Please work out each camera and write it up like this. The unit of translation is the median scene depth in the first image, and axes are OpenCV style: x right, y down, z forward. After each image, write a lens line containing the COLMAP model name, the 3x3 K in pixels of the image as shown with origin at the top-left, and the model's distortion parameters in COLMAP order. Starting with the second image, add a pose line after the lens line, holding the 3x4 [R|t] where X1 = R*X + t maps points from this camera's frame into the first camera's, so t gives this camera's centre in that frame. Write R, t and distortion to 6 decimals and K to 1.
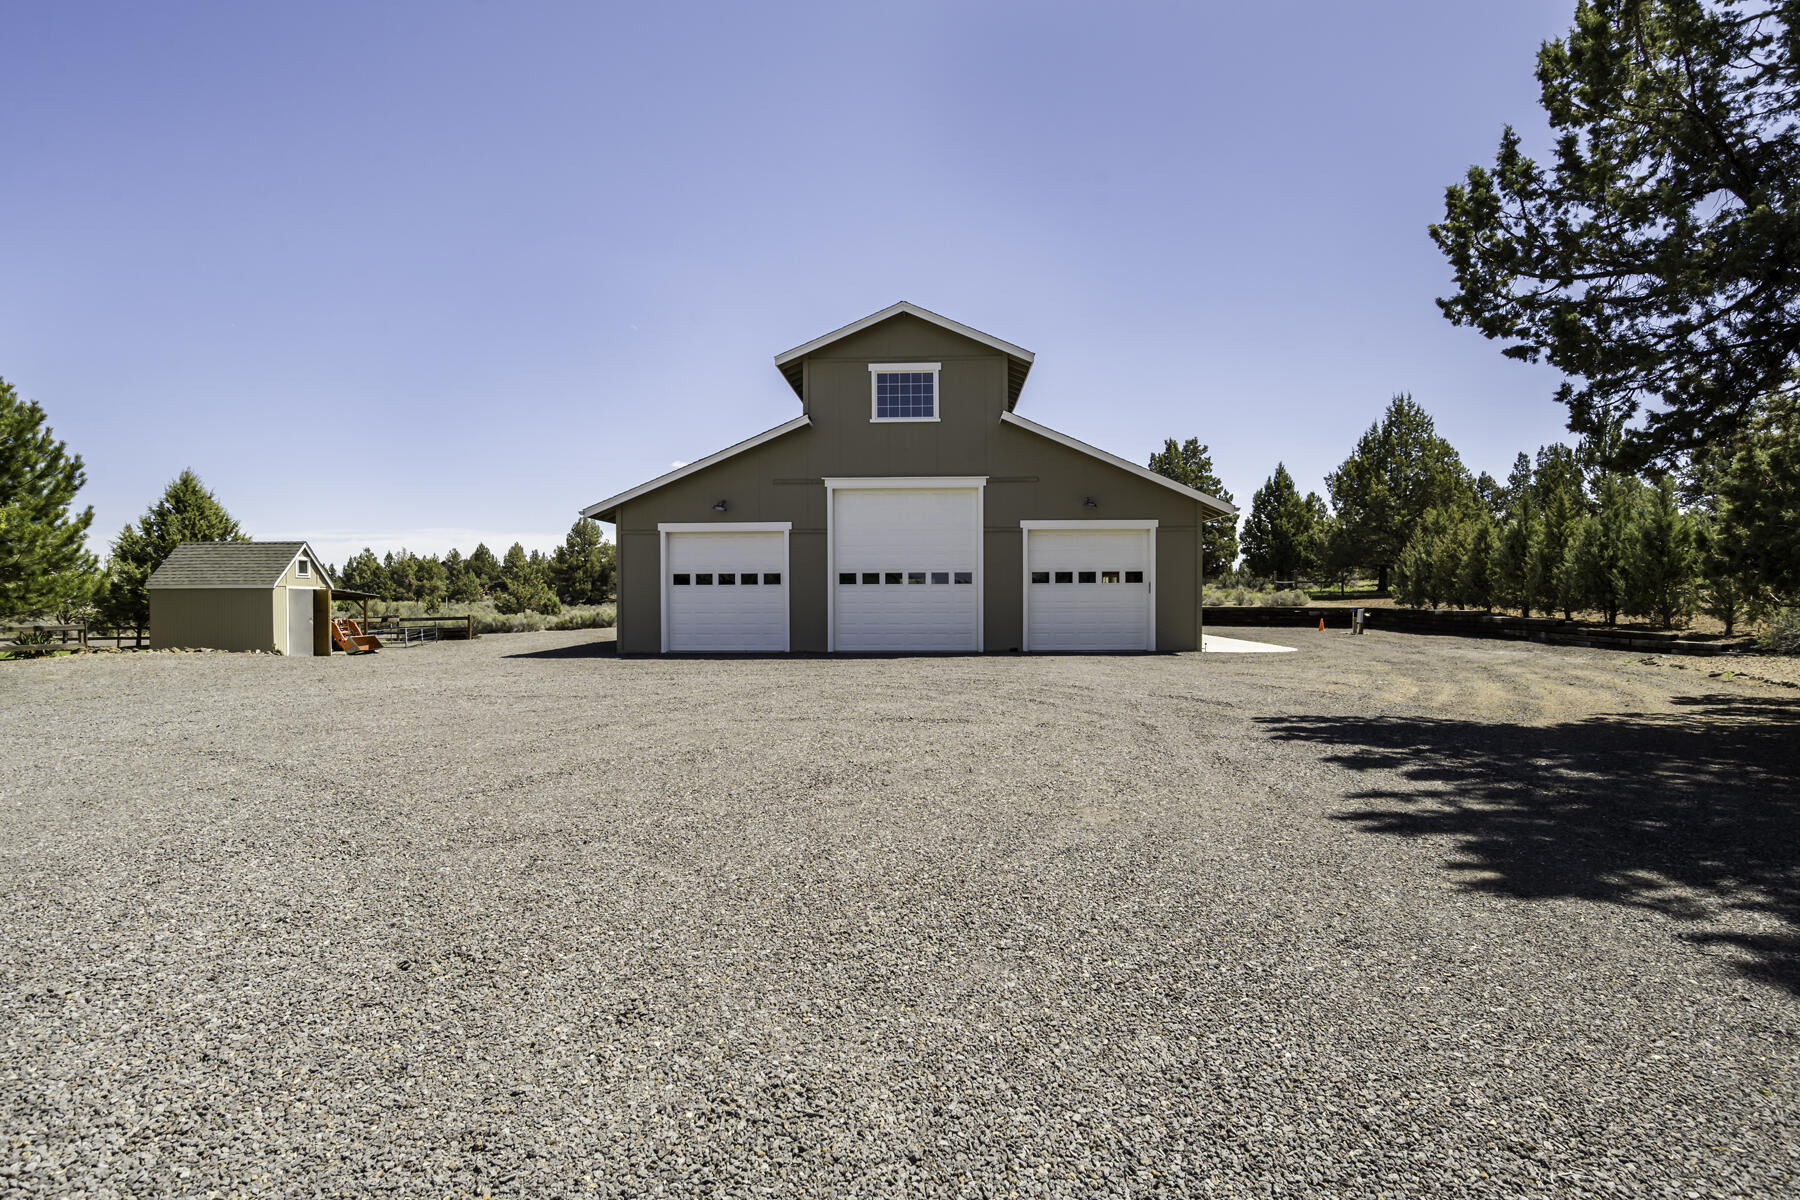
lens RADIAL K [[928.5, 0, 894.7], [0, 928.5, 594.9], [0, 0, 1]] dist [-0.021457, 0.009252]
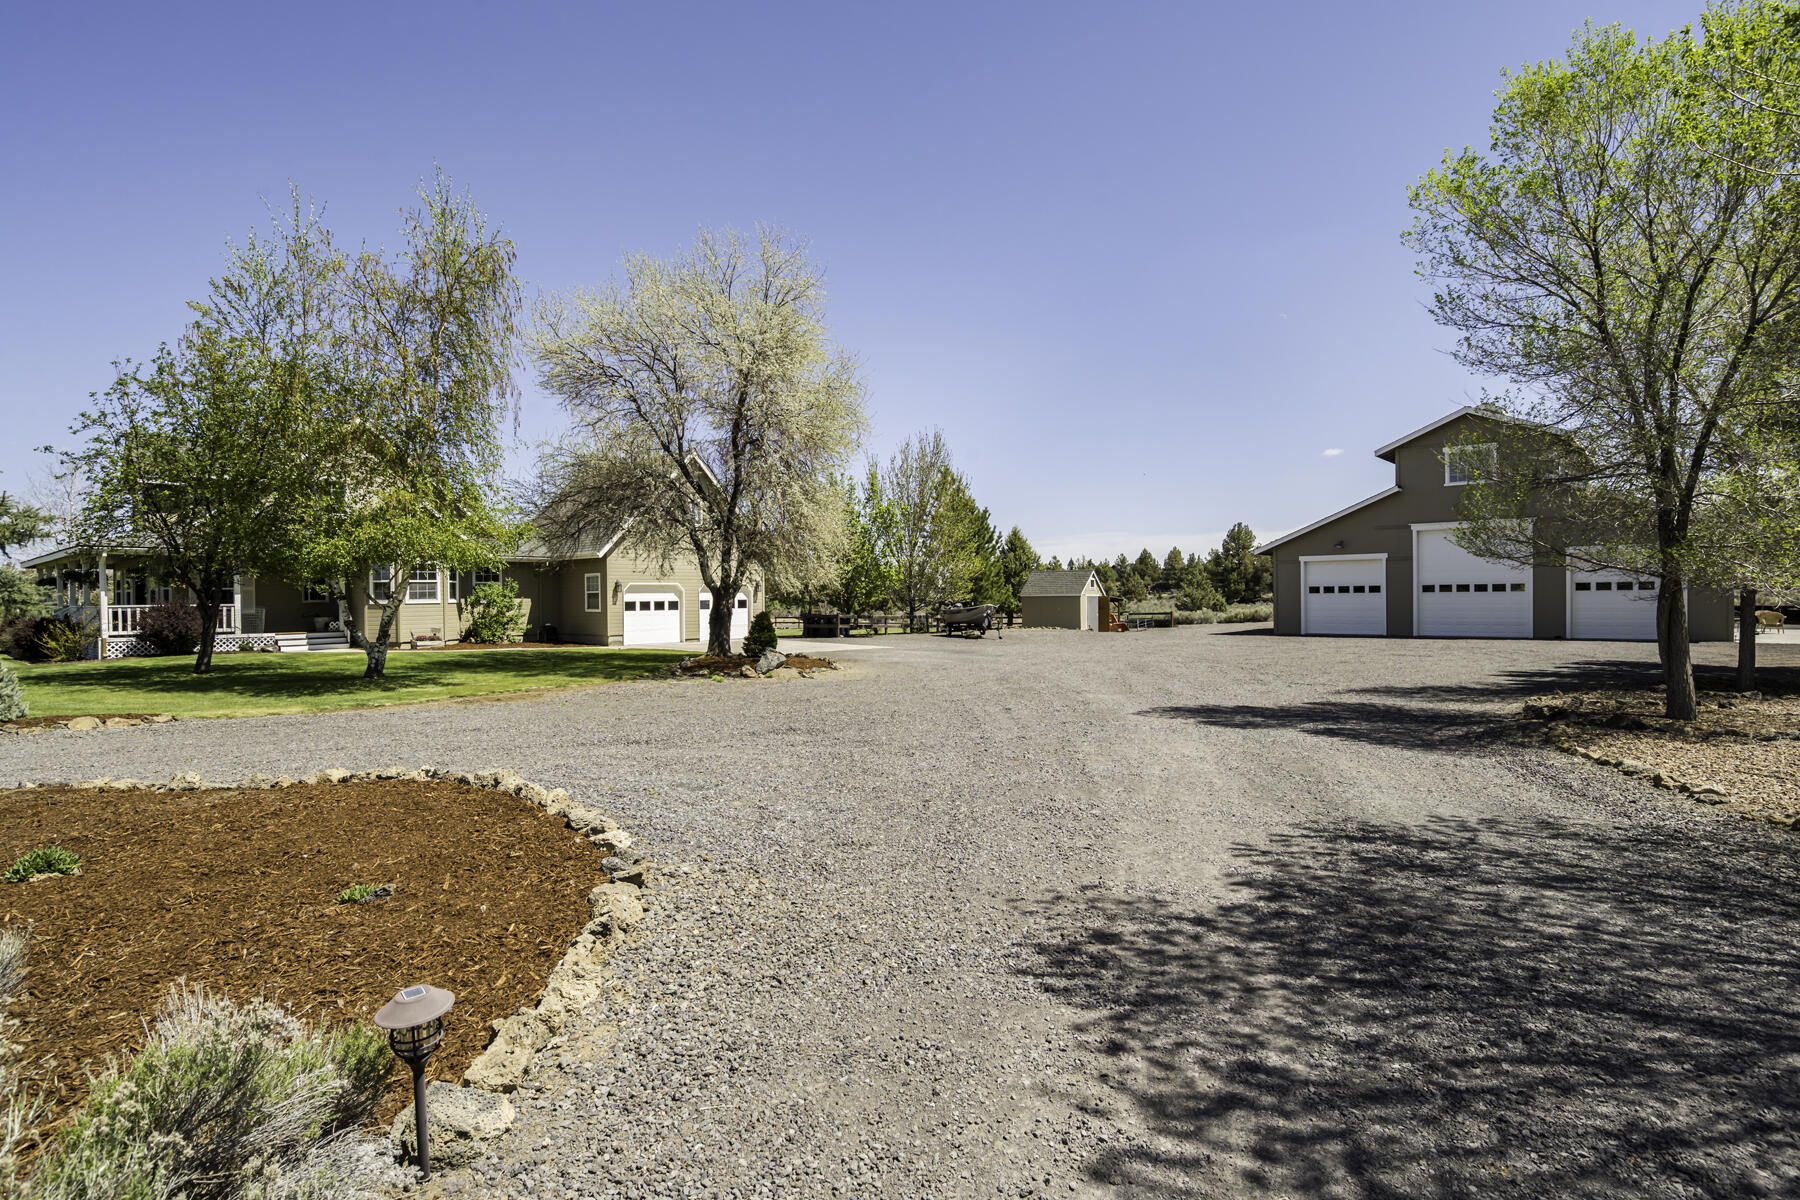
lens RADIAL K [[928.5, 0, 894.5], [0, 928.5, 590.4], [0, 0, 1]] dist [-0.021457, 0.009252]
pose [[0.781273, -0.007593, -0.624144, 0.169260], [0.005947, 0.999971, -0.004721, -0.009711], [0.624162, -0.000023, 0.781295, -0.597569]]
